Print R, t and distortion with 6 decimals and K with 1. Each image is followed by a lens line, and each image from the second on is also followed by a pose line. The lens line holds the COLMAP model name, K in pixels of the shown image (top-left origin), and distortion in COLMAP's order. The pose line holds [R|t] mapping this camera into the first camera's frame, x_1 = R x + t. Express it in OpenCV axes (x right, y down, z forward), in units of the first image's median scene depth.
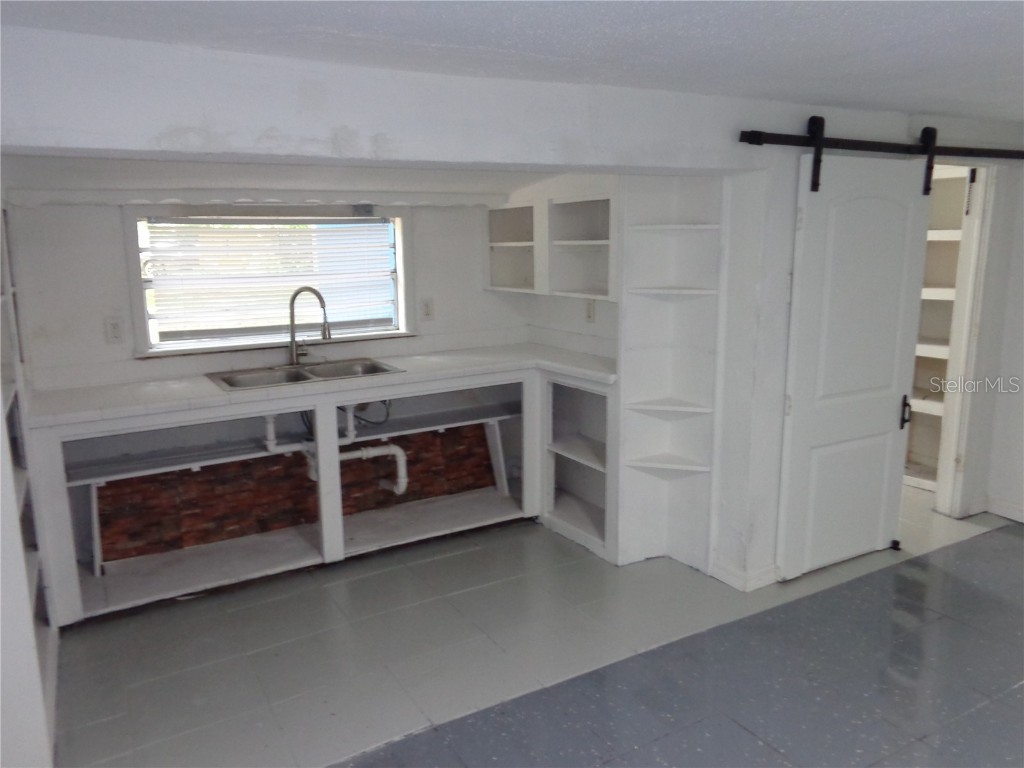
lens RADIAL K [[778.3, 0, 513.2], [0, 778.3, 378.5], [0, 0, 1]] dist [0.016709, 0.006627]
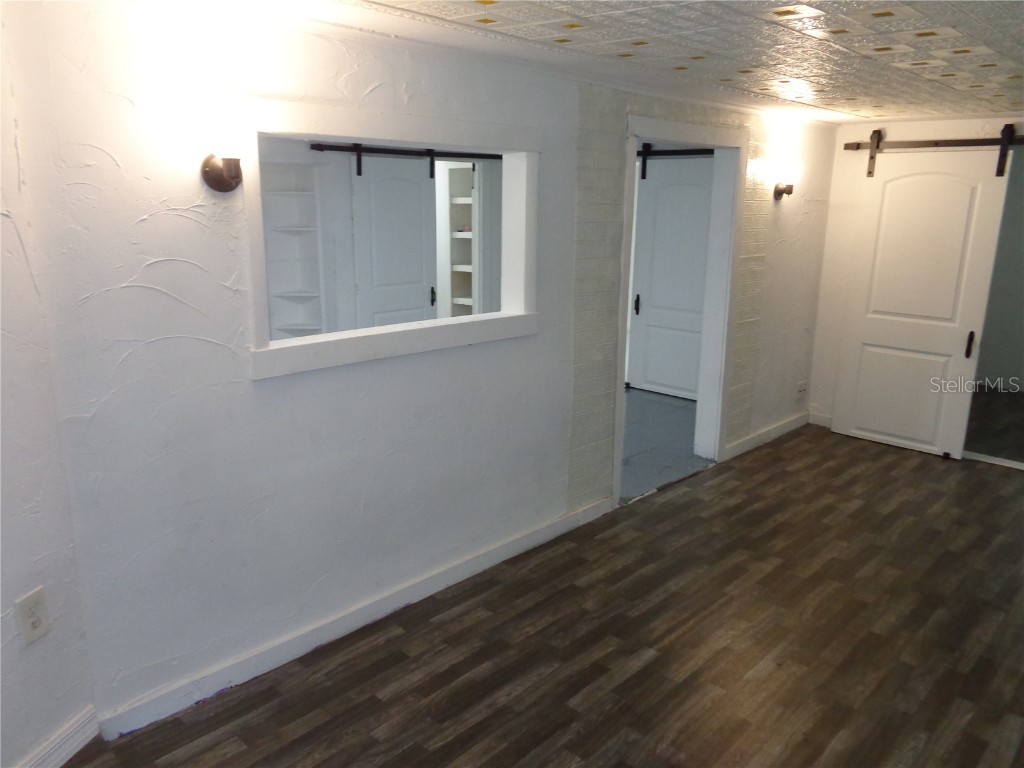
lens RADIAL K [[778.3, 0, 502.1], [0, 778.3, 374.7], [0, 0, 1]] dist [0.016709, 0.006627]
pose [[0.967418, -0.047750, 0.248640, 0.193411], [0.039778, 0.998524, 0.036992, 0.167289], [-0.250039, -0.025896, 0.967889, -0.828782]]
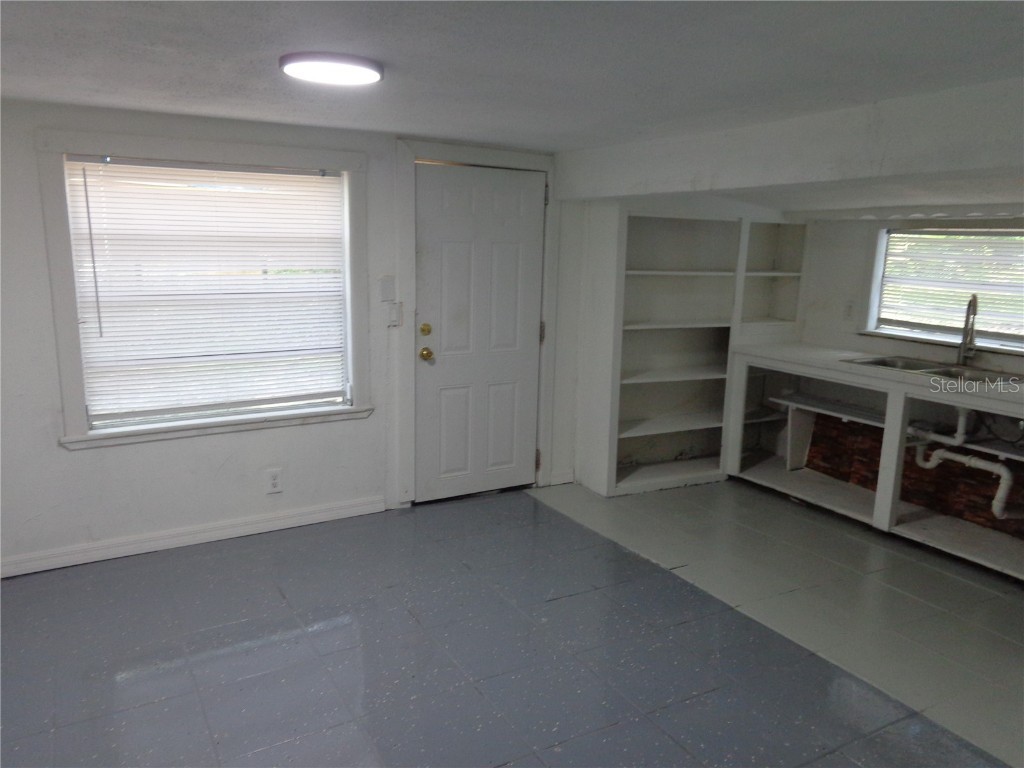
lens RADIAL K [[778.3, 0, 521.7], [0, 778.3, 375.3], [0, 0, 1]] dist [0.016709, 0.006627]
pose [[-0.004201, 0.185438, -0.982647, 1.014064], [-0.211066, 0.960353, 0.182133, -0.094345], [0.977463, 0.208169, 0.035105, 0.473029]]
